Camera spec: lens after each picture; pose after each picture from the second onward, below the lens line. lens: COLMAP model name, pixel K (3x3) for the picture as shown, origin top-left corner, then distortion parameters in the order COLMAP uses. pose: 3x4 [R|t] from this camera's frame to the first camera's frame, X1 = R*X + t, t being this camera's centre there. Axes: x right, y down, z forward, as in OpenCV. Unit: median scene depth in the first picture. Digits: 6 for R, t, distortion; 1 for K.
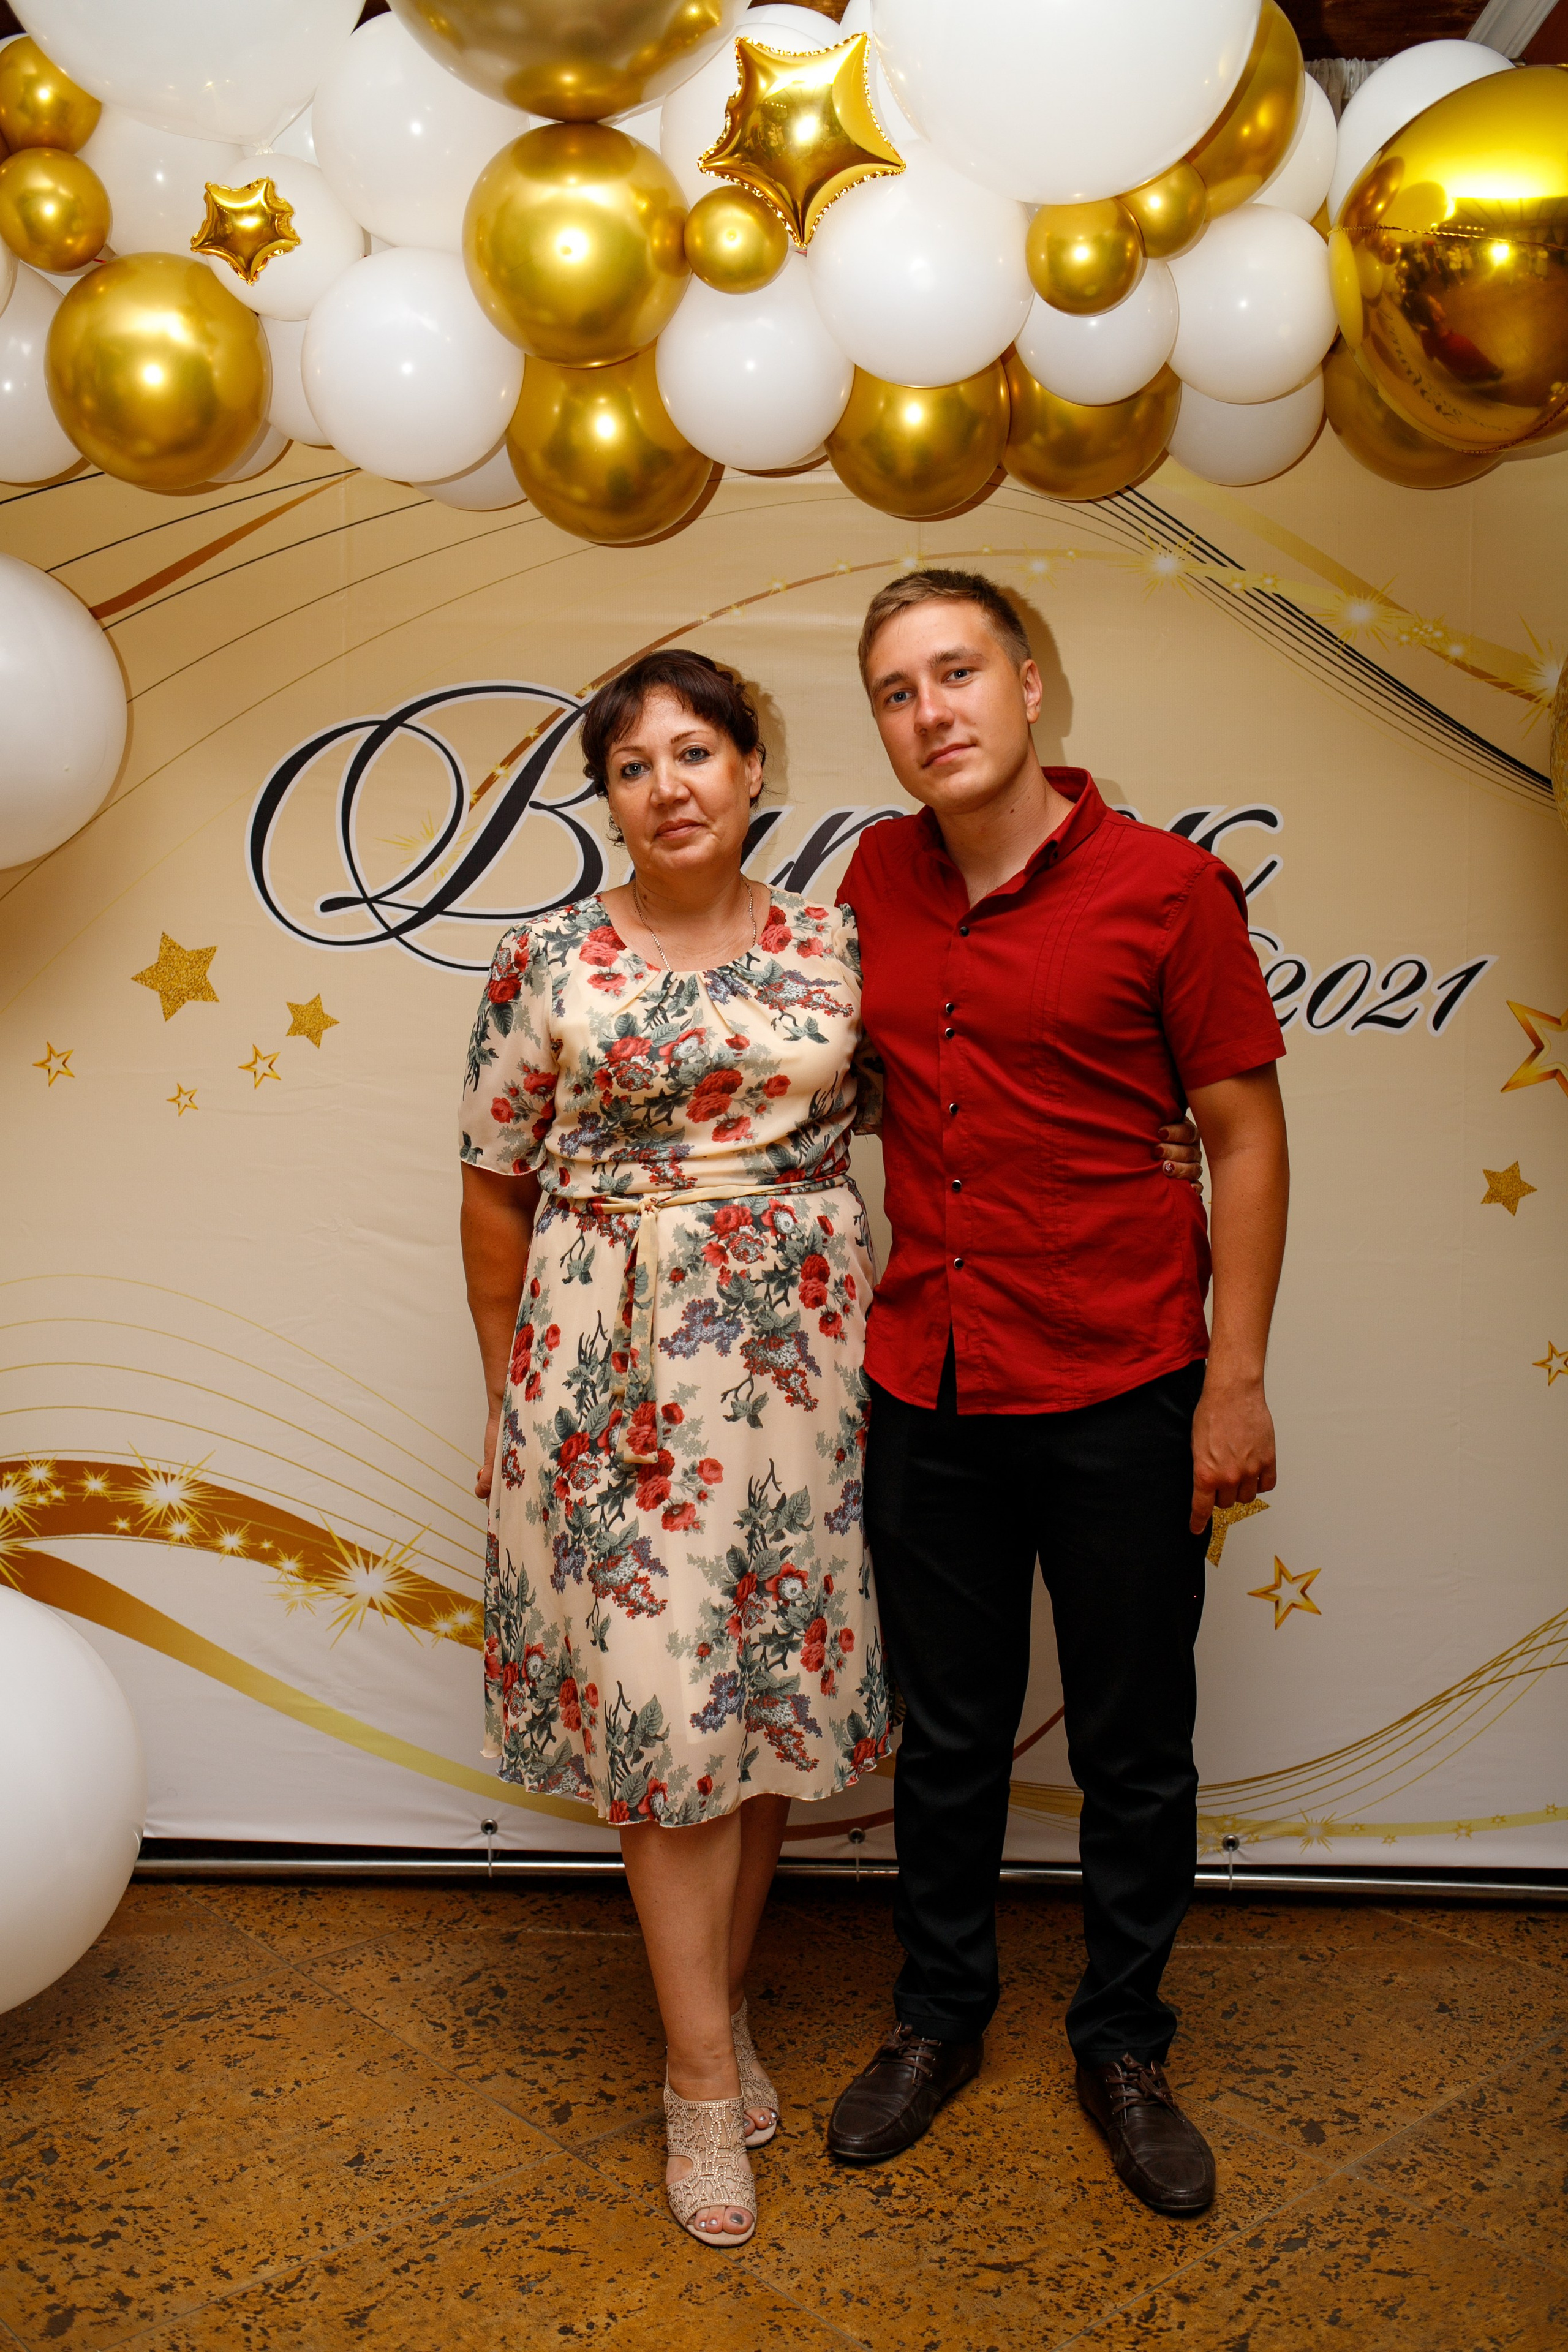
lens RADIAL K [[2301.9, 0, 782.6], [0, 2301.9, 1186.1], [0, 0, 1]] dist [-0.059649, 0.032335]
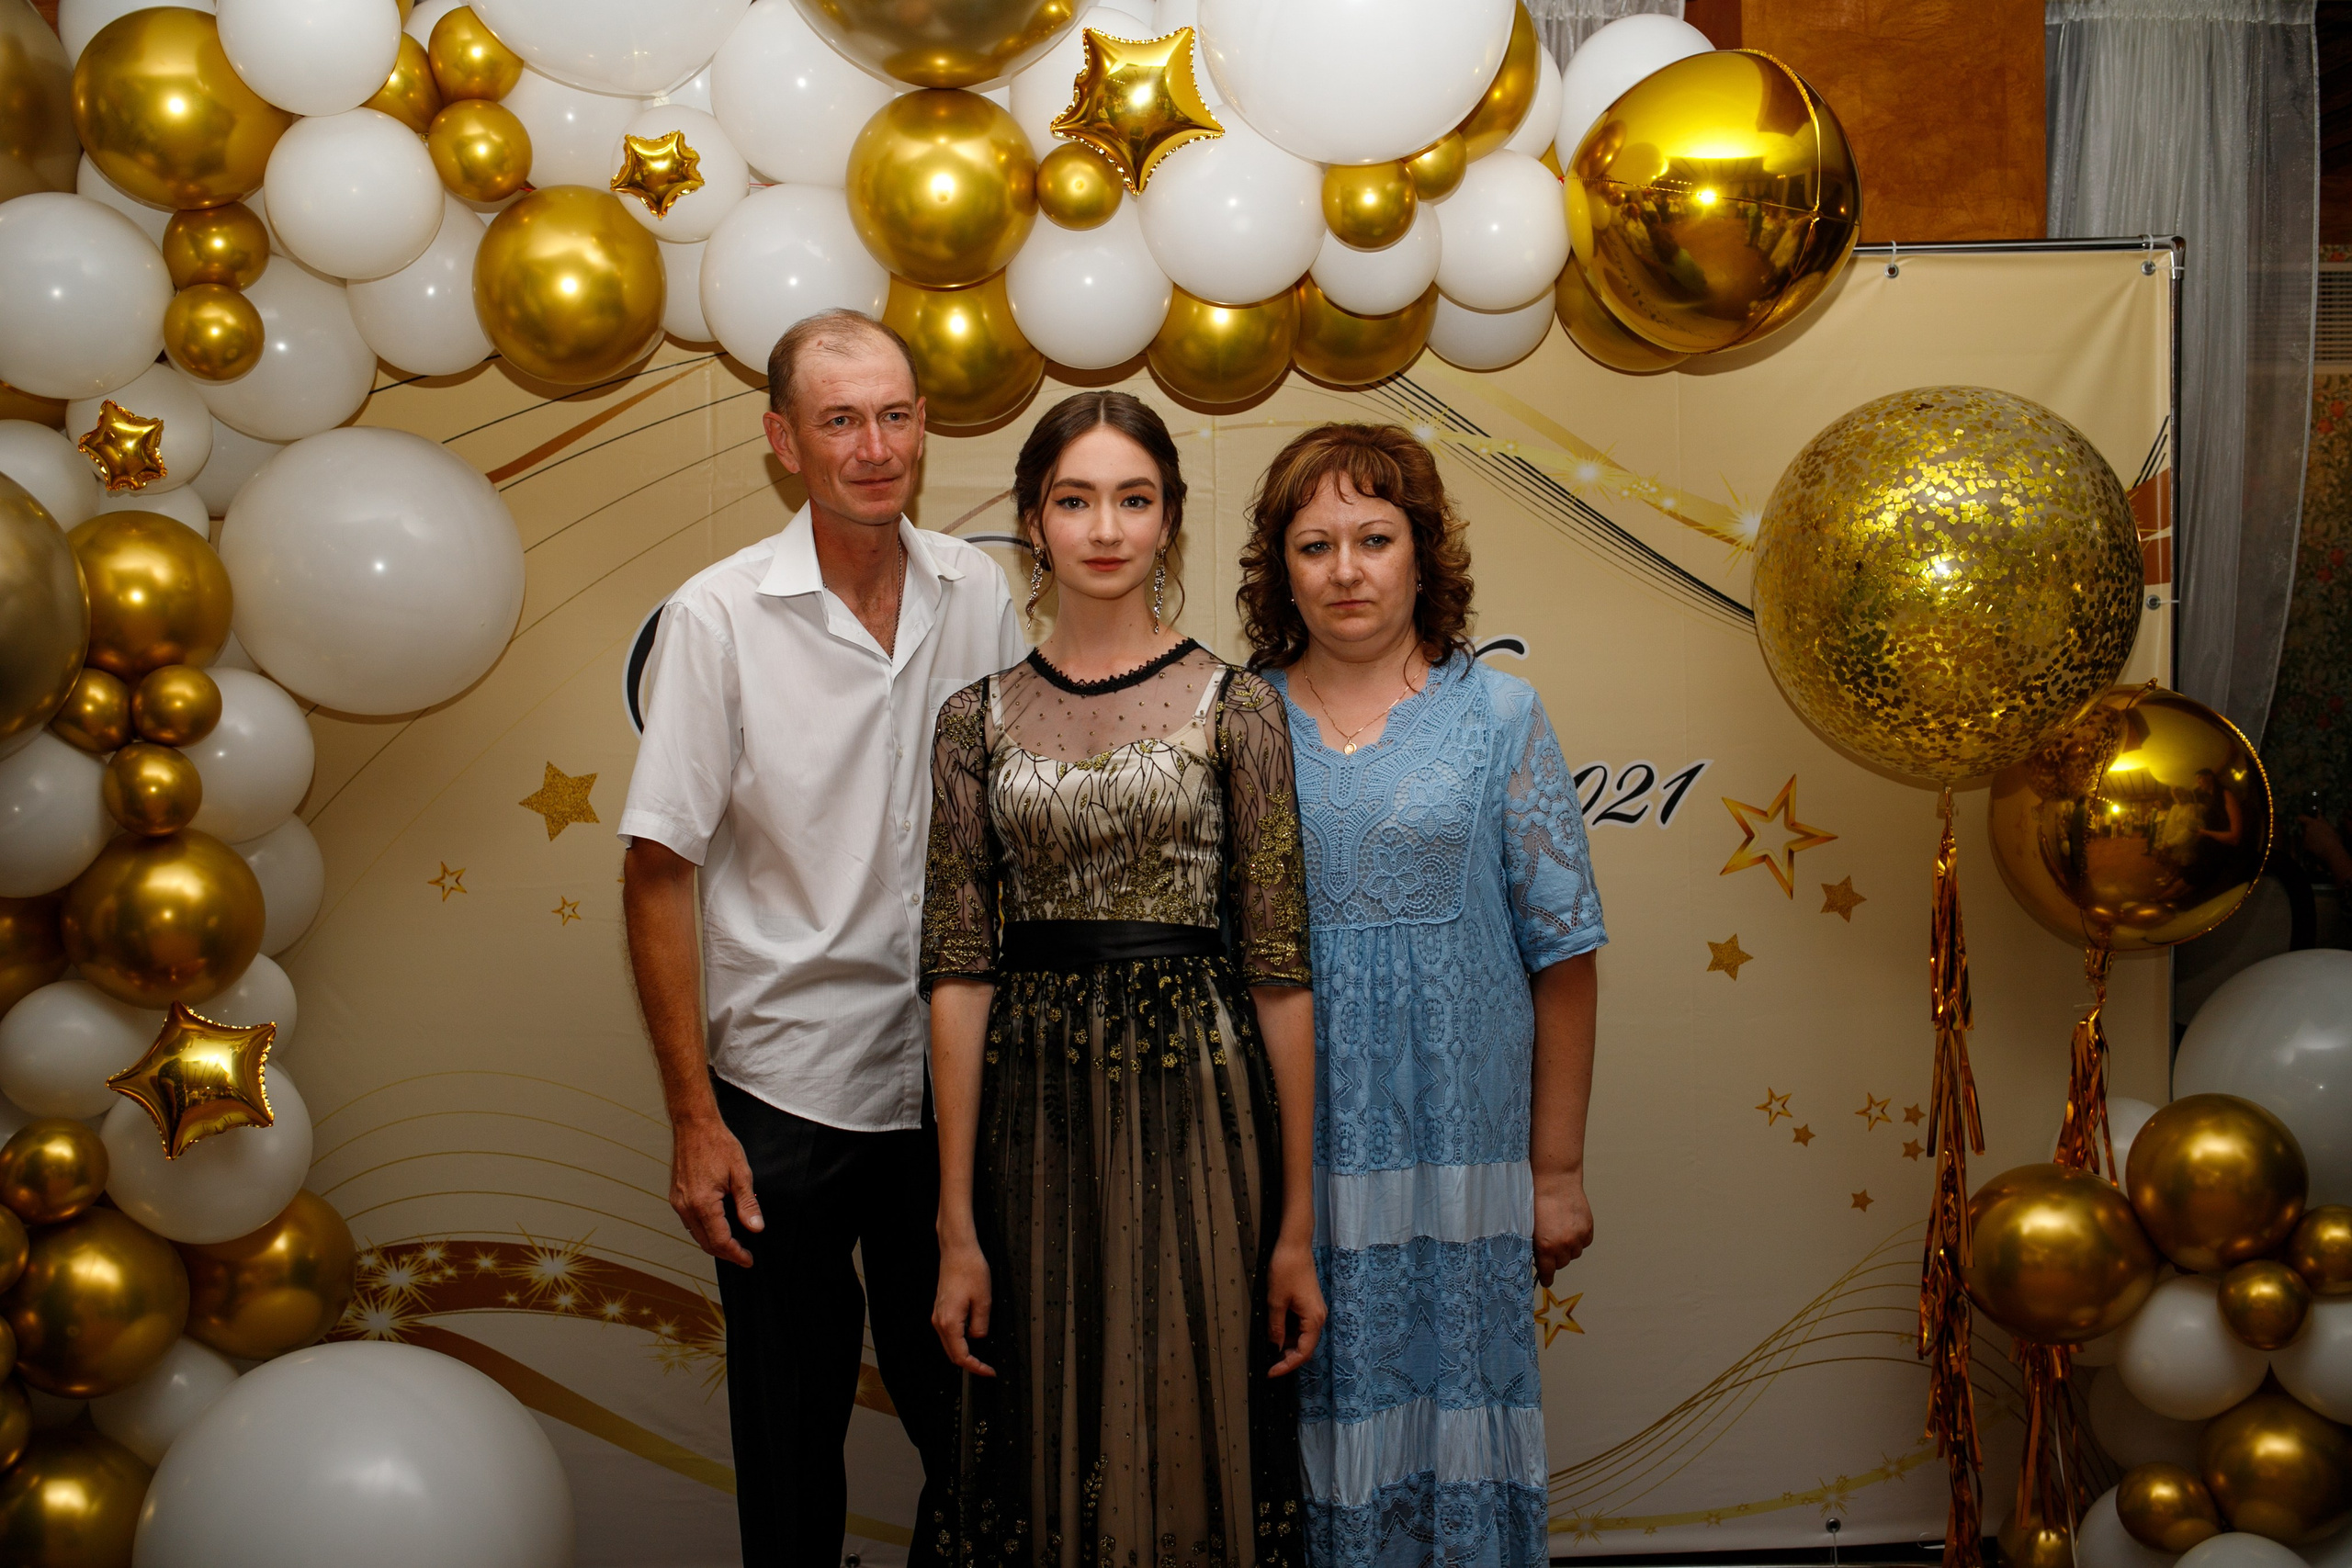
lens RADIAL K [[2304.6, 0, 1173.5], [0, 2304.6, 793.0], [0, 0, 1]] dist [-0.058605, 0.024316]
pose [[0.995299, -0.021831, 0.094361, -0.074170], [0.027969, 0.997543, -0.064229, -0.015401], [-0.092727, 0.066566, 0.993464, -0.143843]]
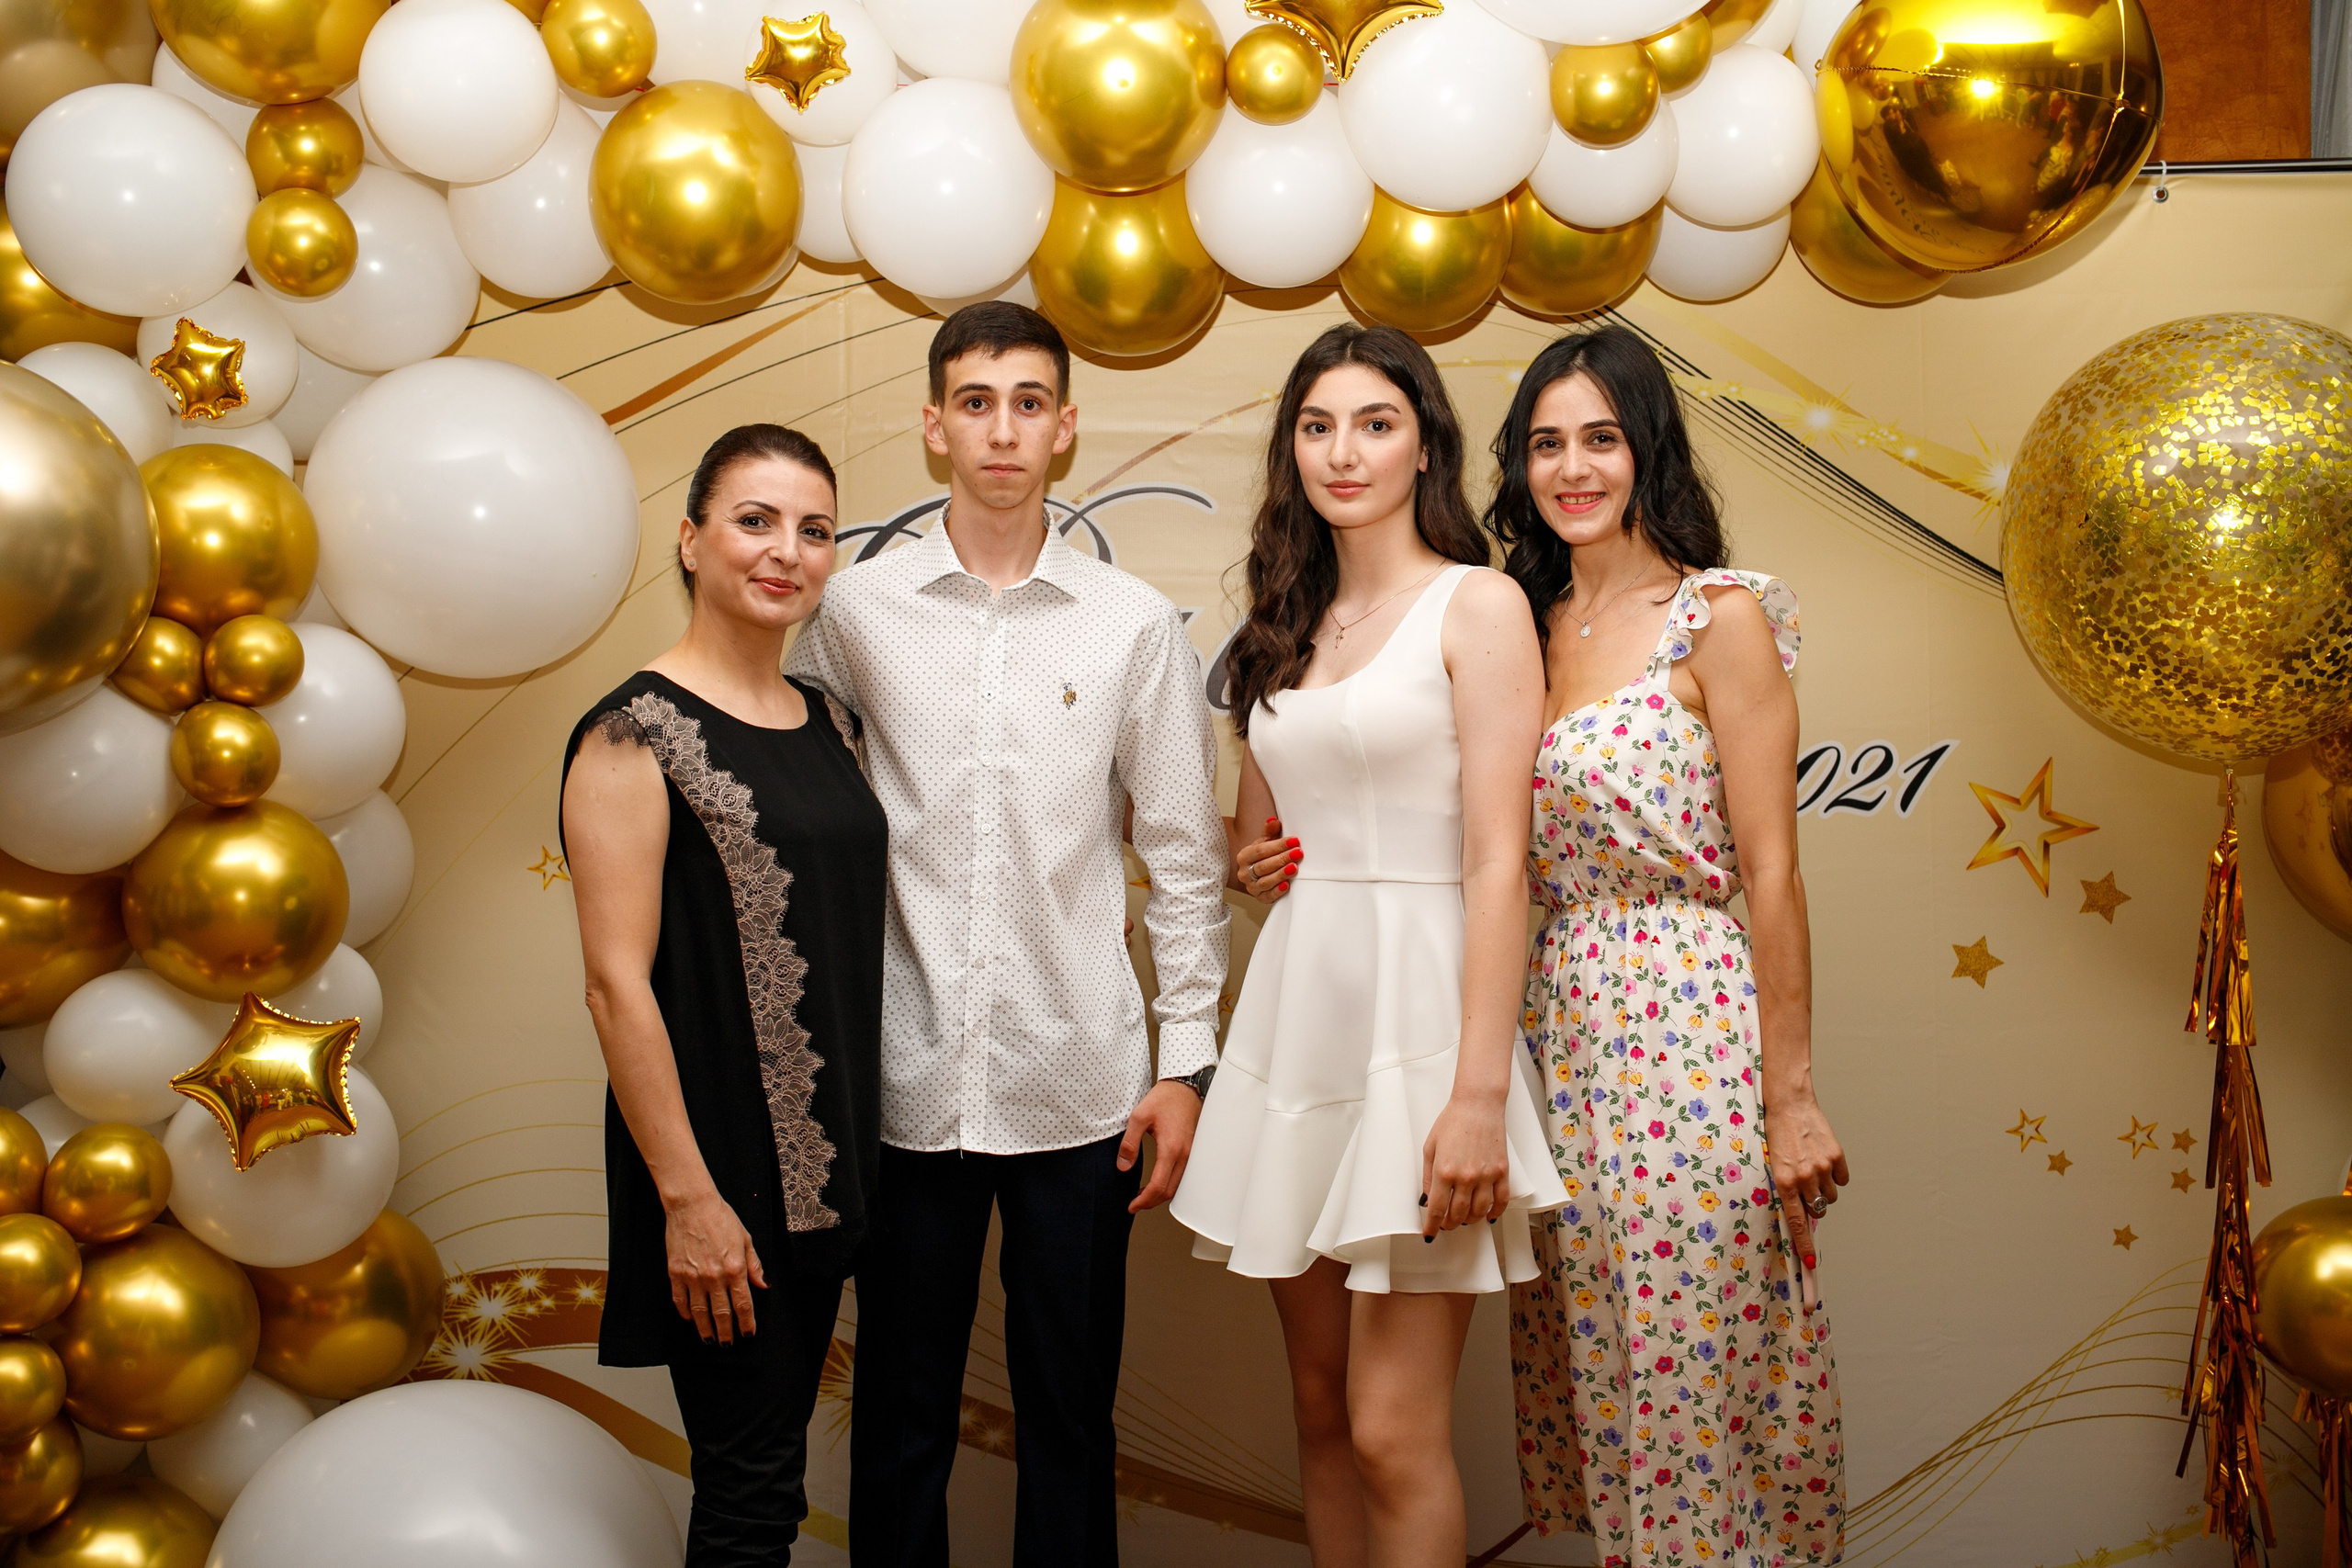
lens RADIAL K [[2321.5, 0, 1175.1], [0, 2321.5, 789.8], [0, 0, 1]] dist [-0.066076, 0.047503]
pose [[0.997771, -0.015551, 0.064886, -0.113867], [0.020891, 0.996376, -0.082455, 0.001682], [-0.063369, 0.083627, 0.994480, -0.025310]]
